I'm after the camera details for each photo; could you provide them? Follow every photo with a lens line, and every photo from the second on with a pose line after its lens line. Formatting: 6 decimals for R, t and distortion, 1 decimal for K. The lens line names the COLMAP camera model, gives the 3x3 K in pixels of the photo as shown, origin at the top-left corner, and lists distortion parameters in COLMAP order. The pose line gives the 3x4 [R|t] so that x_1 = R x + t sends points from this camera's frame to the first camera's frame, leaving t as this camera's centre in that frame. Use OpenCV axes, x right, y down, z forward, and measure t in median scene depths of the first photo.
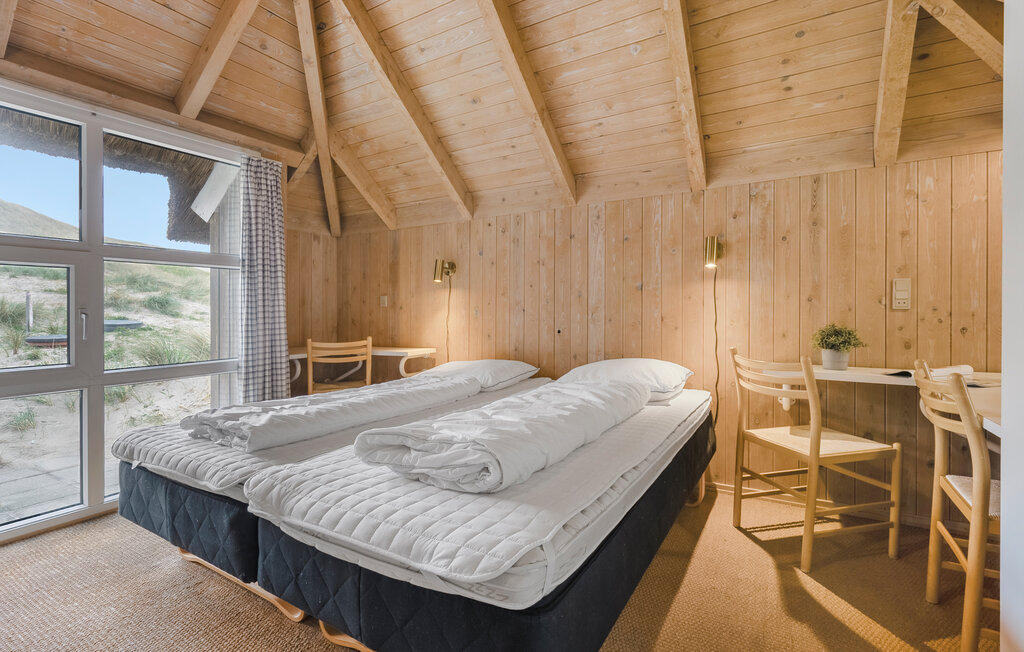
lens RADIAL K [[479.8, 0, 491.2], [0, 479.8, 323.4], [0, 0, 1]] dist [-0.002958, 0.001273]
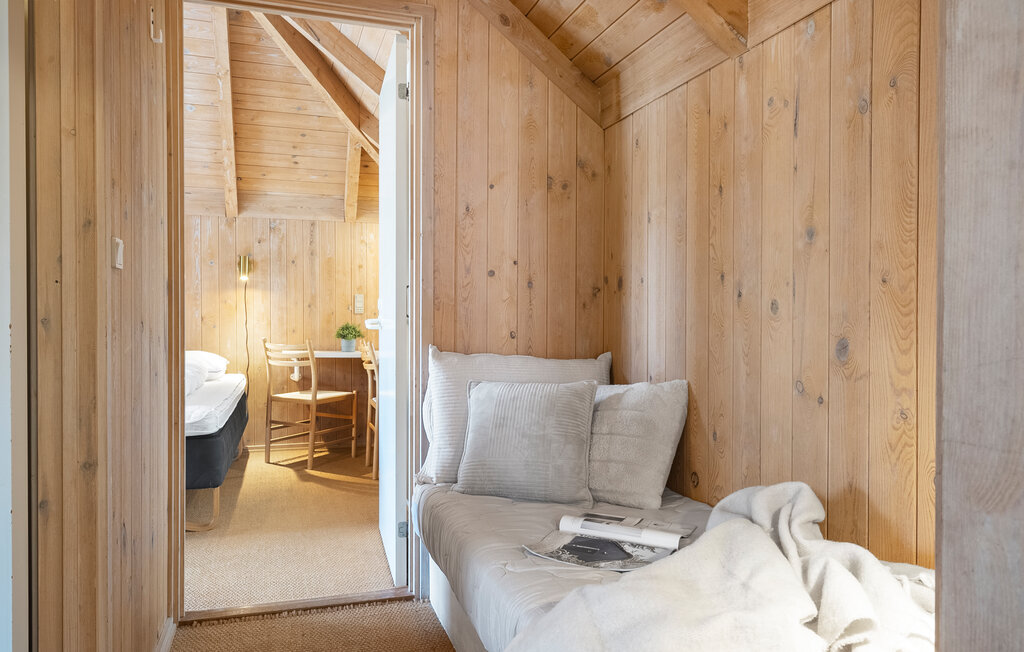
lens RADIAL K [[719.7, 0, 513.1], [0, 719.7, 336.1], [0, 0, 1]] dist [0.014028, -0.000816]
pose [[0.641391, -0.006246, 0.767189, -0.595309], [0.008396, 0.999964, 0.001122, 0.042693], [-0.767168, 0.005722, 0.641421, -0.845059]]
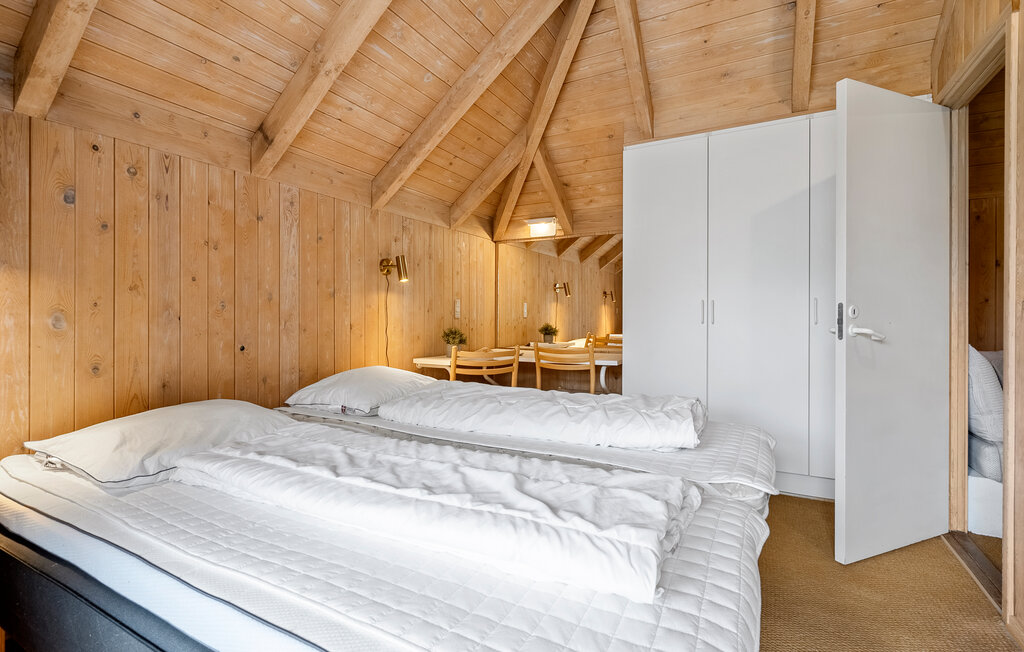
lens RADIAL K [[479.8, 0, 507.6], [0, 479.8, 323.0], [0, 0, 1]] dist [-0.002958, 0.001273]
pose [[-0.065650, -0.008668, 0.997805, -0.742379], [0.026658, 0.999590, 0.010438, -0.022222], [-0.997487, 0.027285, -0.065392, 0.843331]]
